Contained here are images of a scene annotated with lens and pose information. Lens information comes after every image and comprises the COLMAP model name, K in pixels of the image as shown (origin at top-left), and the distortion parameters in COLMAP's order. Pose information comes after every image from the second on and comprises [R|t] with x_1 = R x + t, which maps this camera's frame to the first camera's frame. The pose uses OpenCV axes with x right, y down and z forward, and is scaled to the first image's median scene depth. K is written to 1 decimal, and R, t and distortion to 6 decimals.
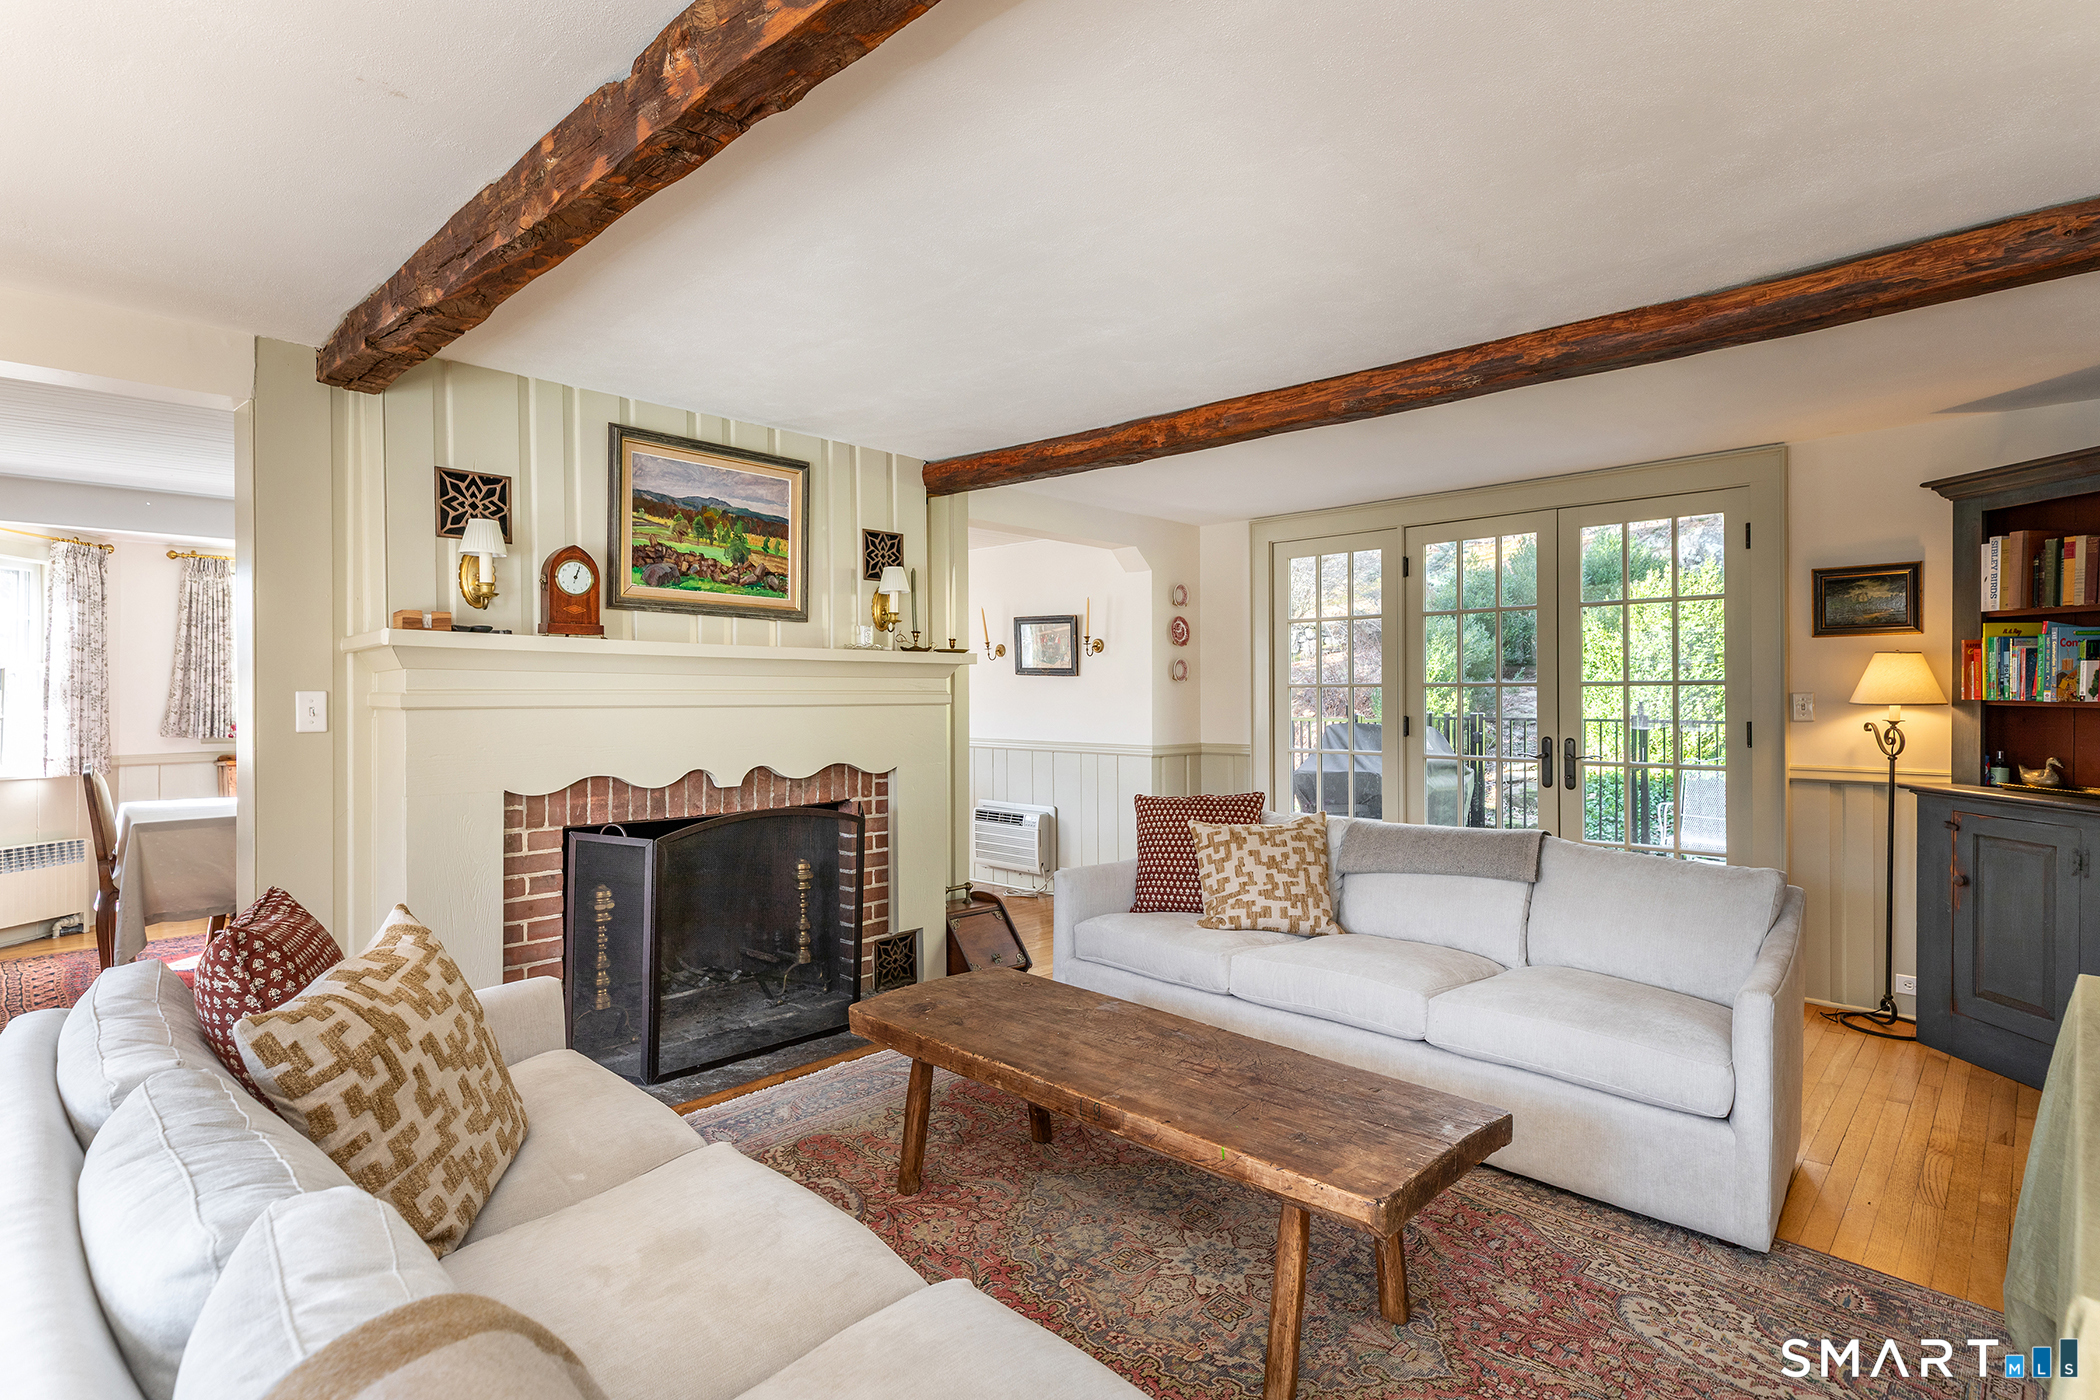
lens RADIAL K [[1069.6, 0, 1050.0], [0, 1069.6, 700.0], [0, 0, 1]] dist [0.082222, -0.000027]
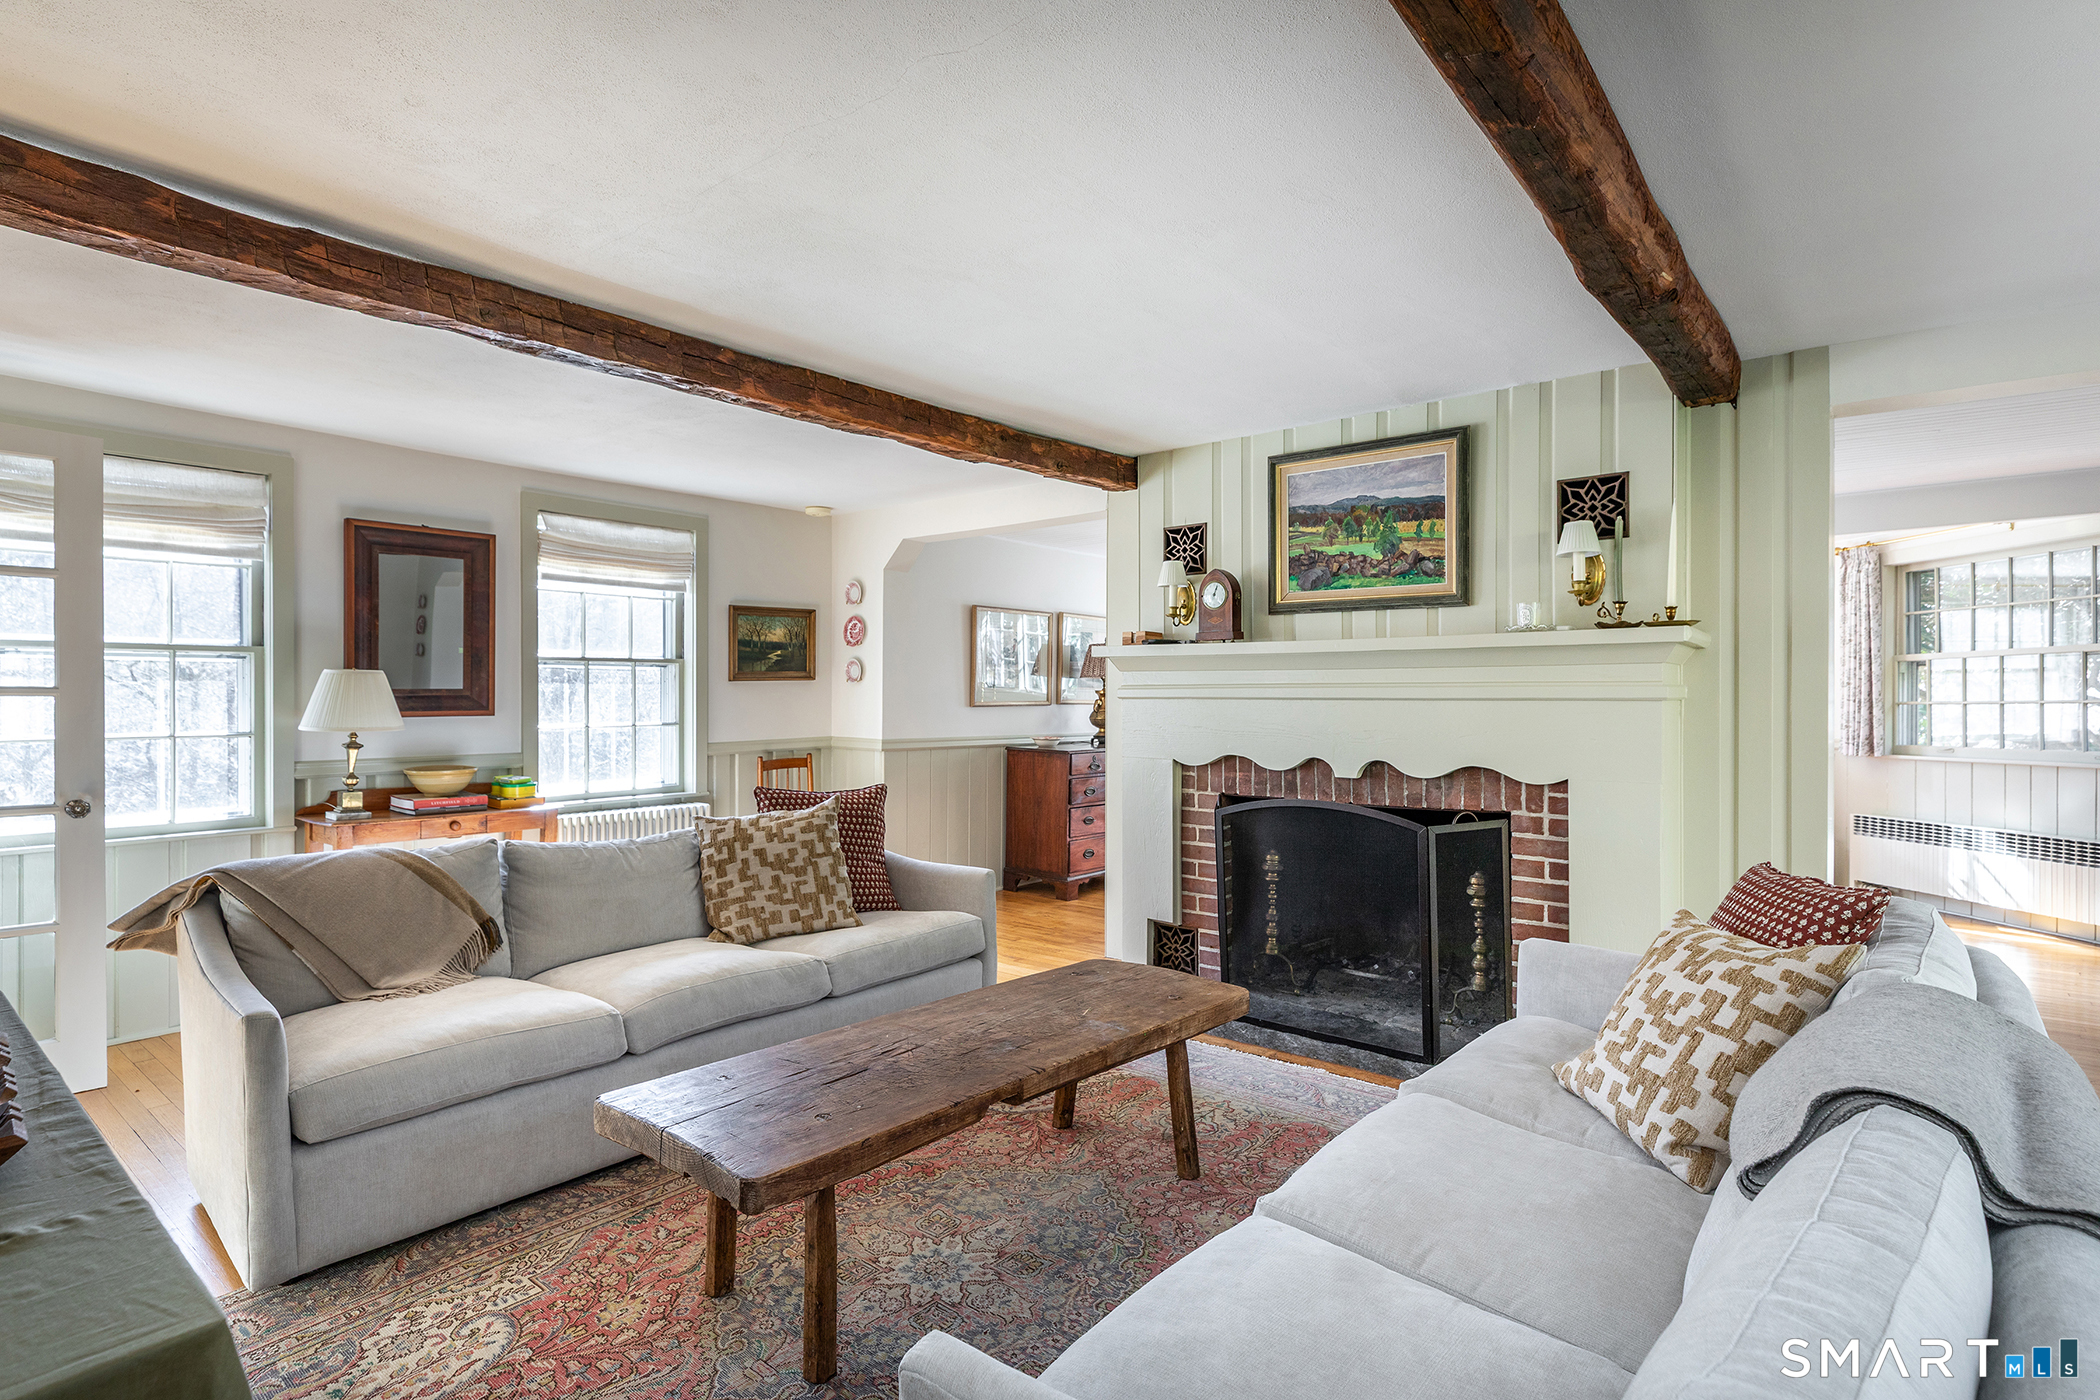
lens RADIAL K [[1068.7, 0, 1050.0], [0, 1068.7, 700.0], [0, 0, 1]] dist [0.021680, -0.000167]
pose [[0.068166, 0.003334, -0.997668, 0.693502], [-0.005753, 0.999979, 0.002949, 0.005489], [0.997657, 0.005538, 0.068183, 0.648507]]
